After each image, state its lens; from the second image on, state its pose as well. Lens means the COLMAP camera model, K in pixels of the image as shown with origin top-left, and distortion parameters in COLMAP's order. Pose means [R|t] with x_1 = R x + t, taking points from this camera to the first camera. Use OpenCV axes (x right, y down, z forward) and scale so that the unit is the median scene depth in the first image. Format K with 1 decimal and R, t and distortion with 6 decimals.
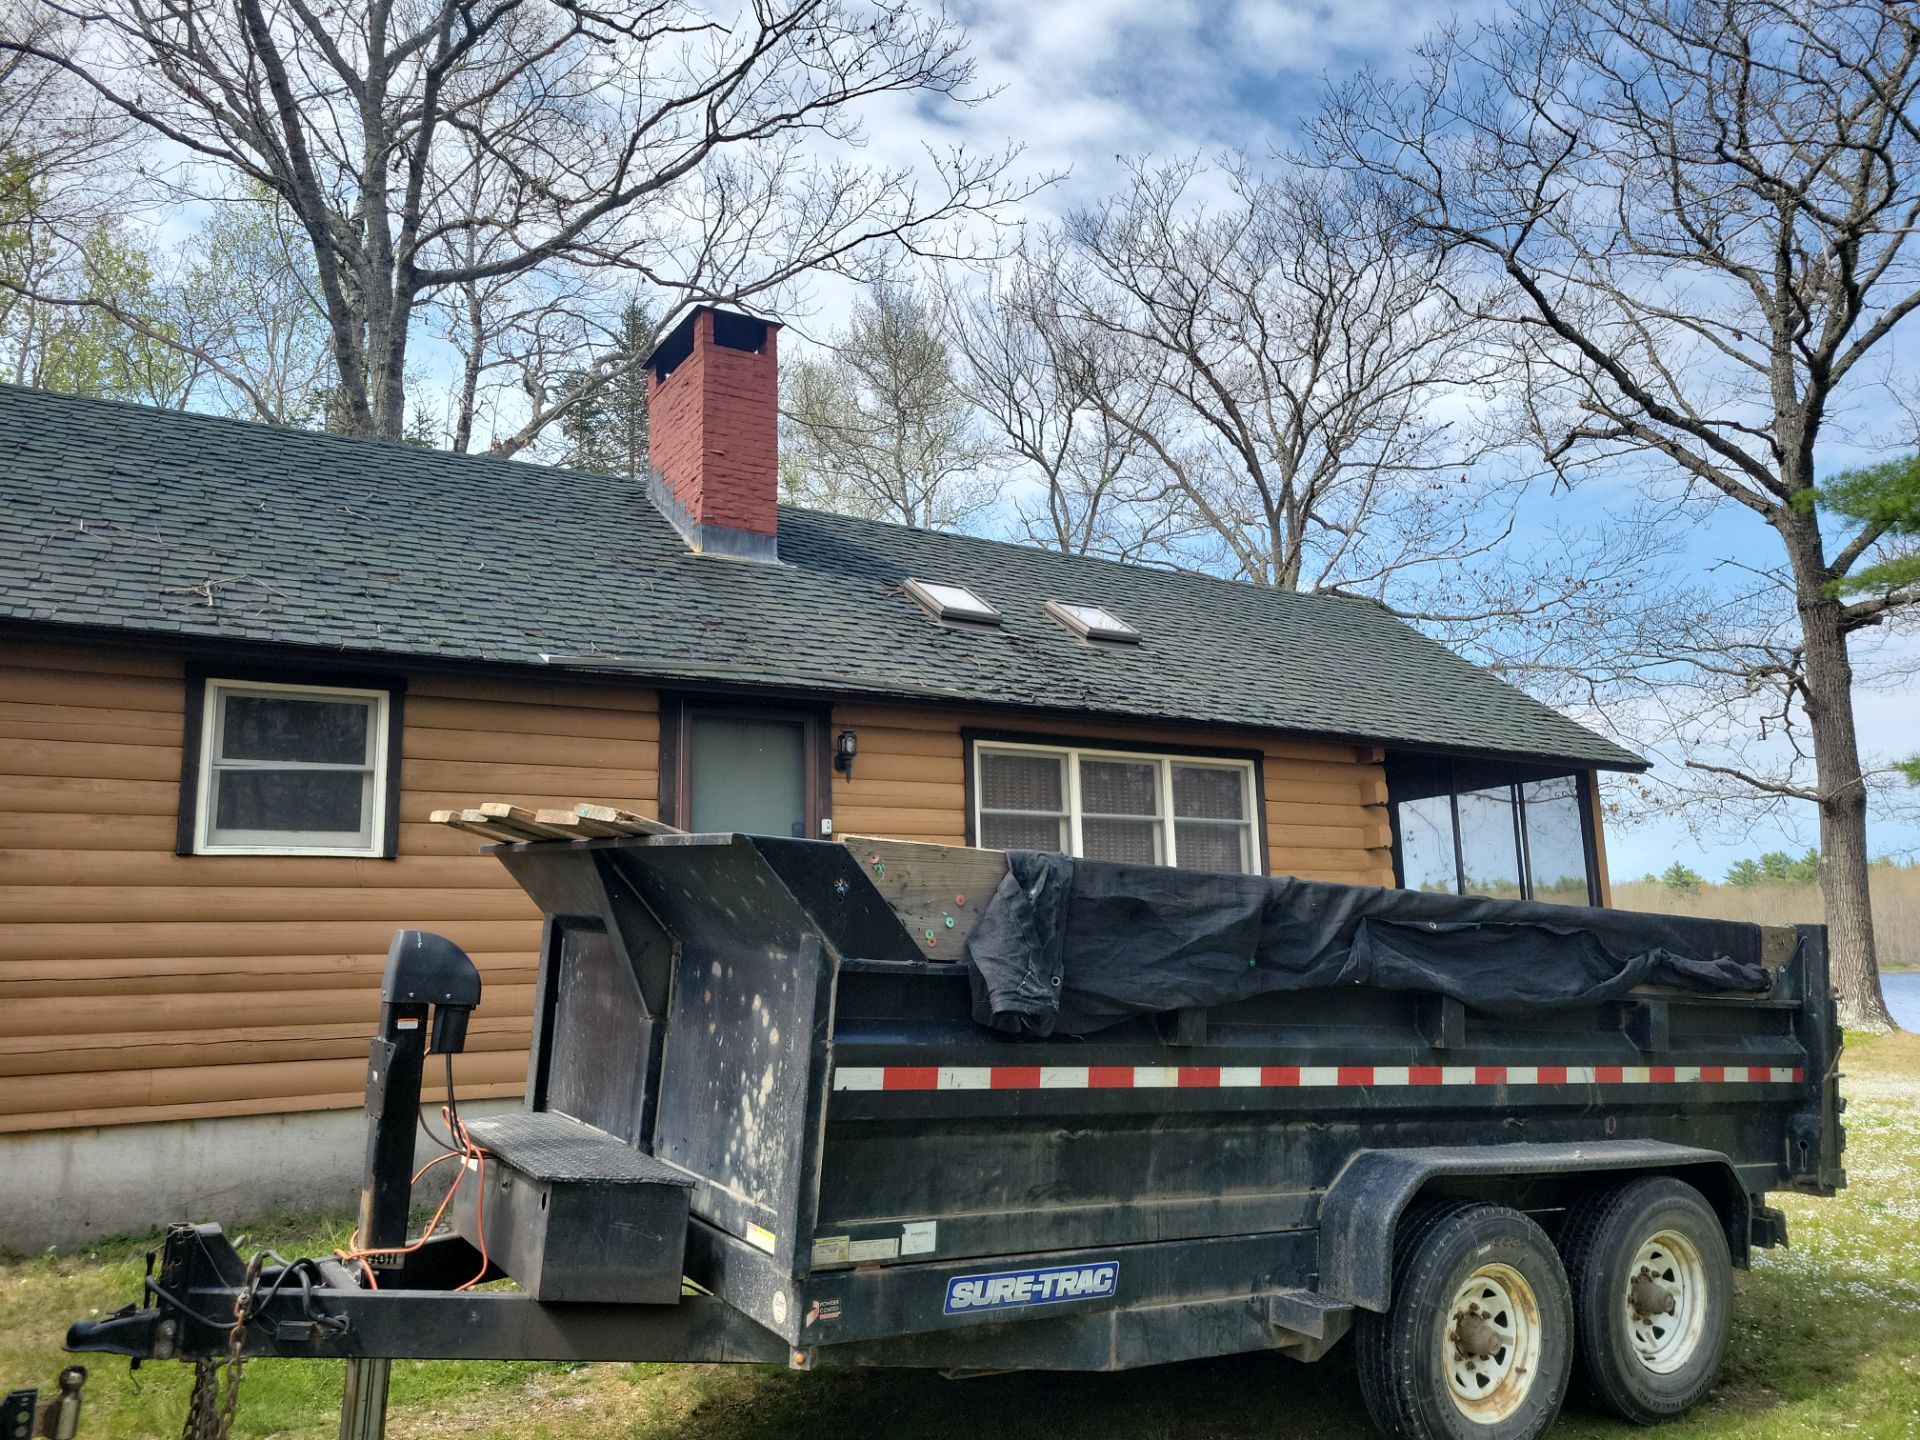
lens RADIAL K [[1426.0, 0, 939.9], [0, 1426.0, 714.6], [0, 0, 1]] dist [0.052027, -0.044844]
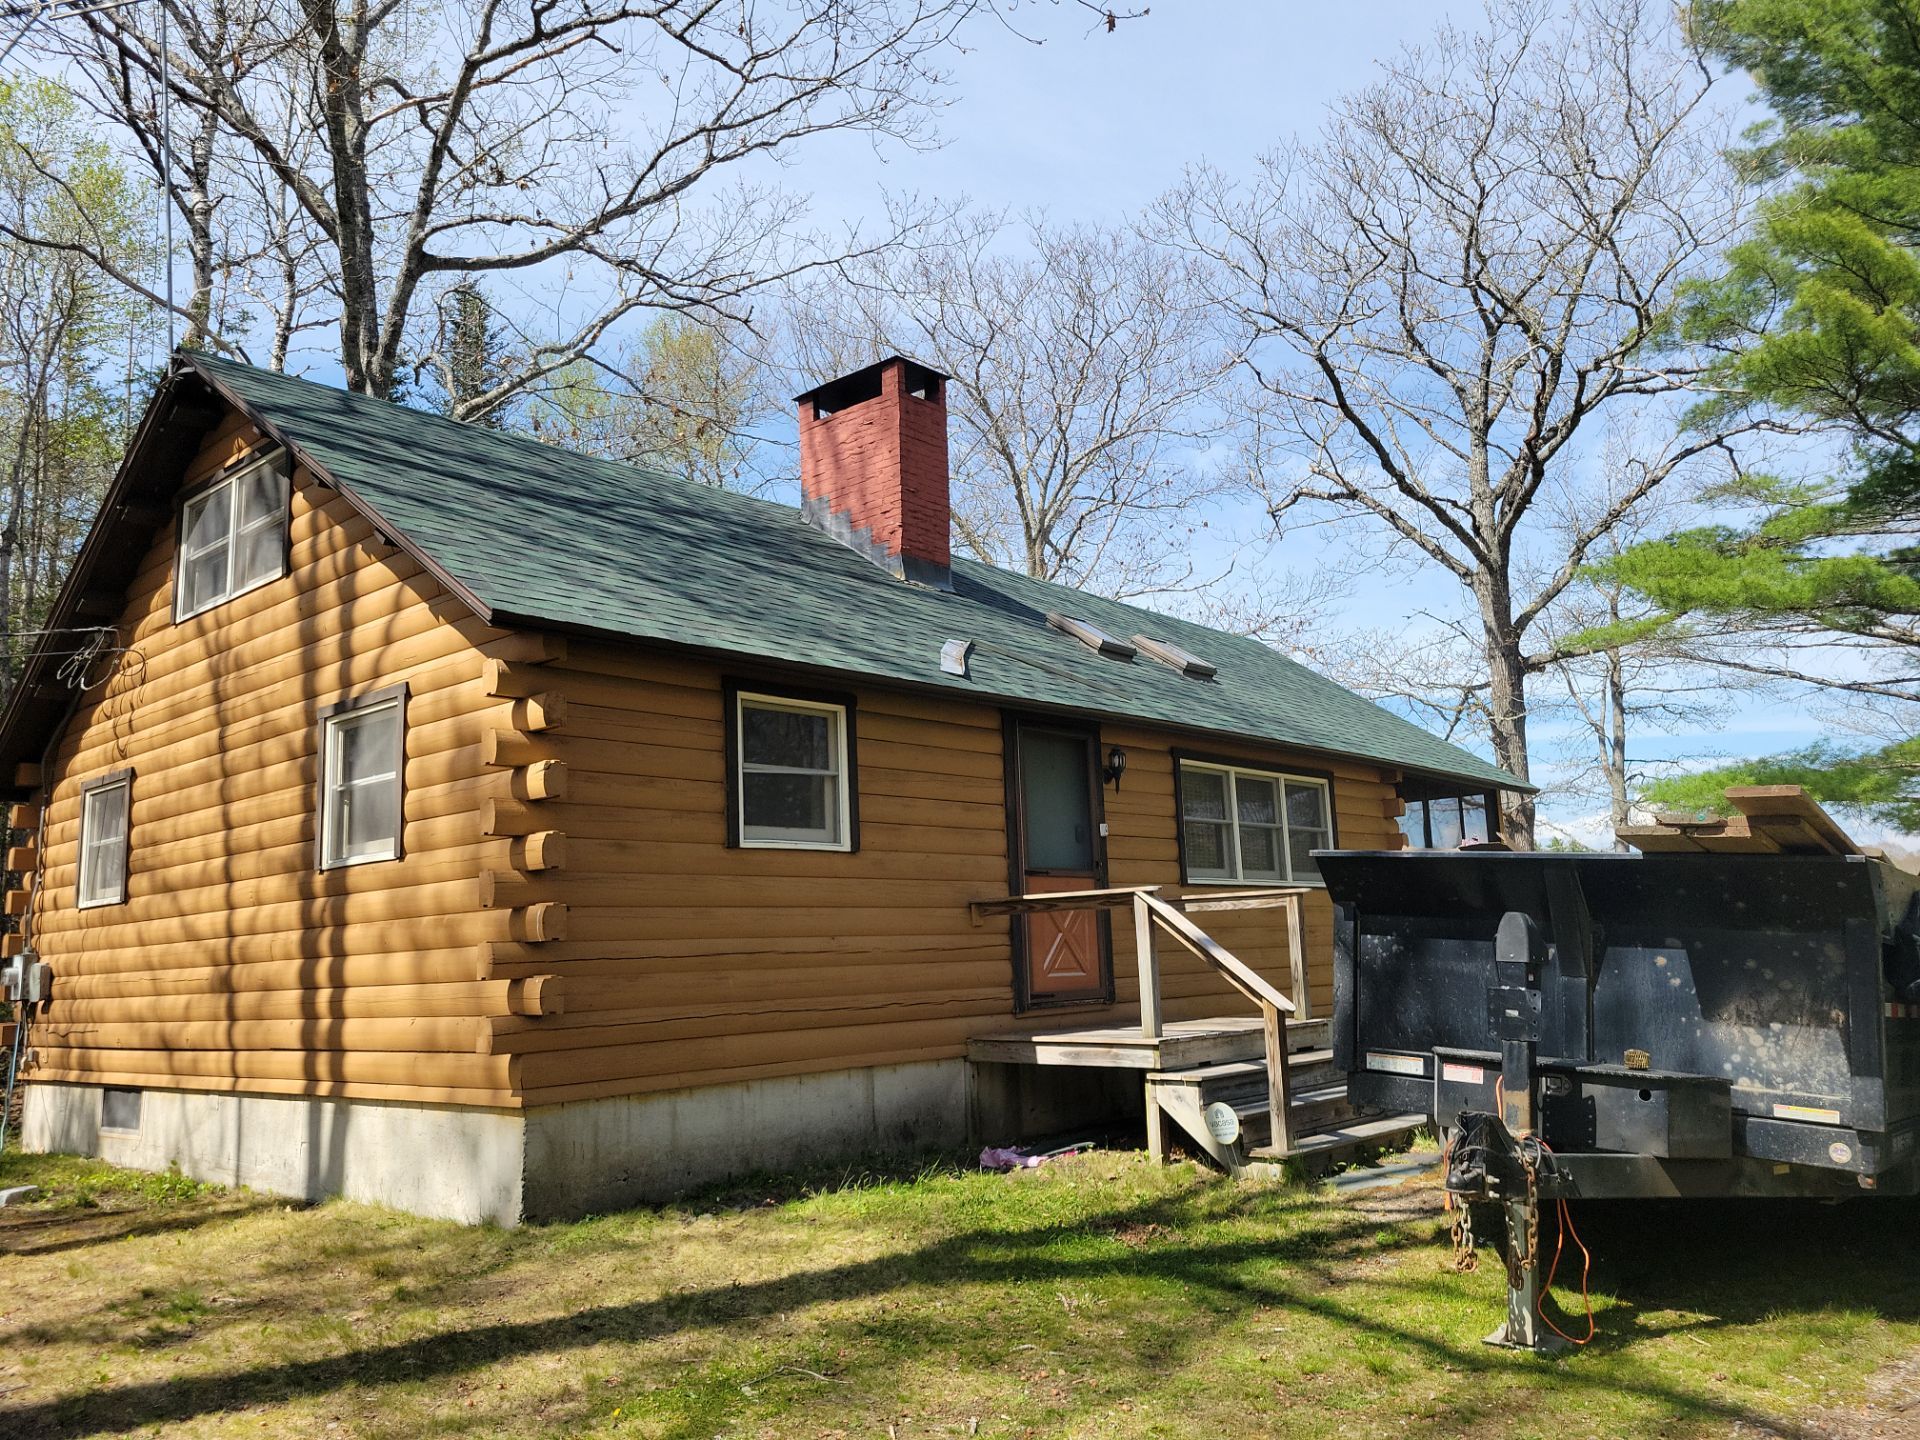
lens RADIAL K [[1388.9, 0, 961.2], [0, 1388.9, 758.2], [0, 0, 1]] dist [0.023625, -0.003179]
pose [[0.962043, 0.032189, 0.270993, -0.446161], [-0.041587, 0.998714, 0.029007, -0.008347], [-0.269710, -0.039175, 0.962144, -0.064496]]
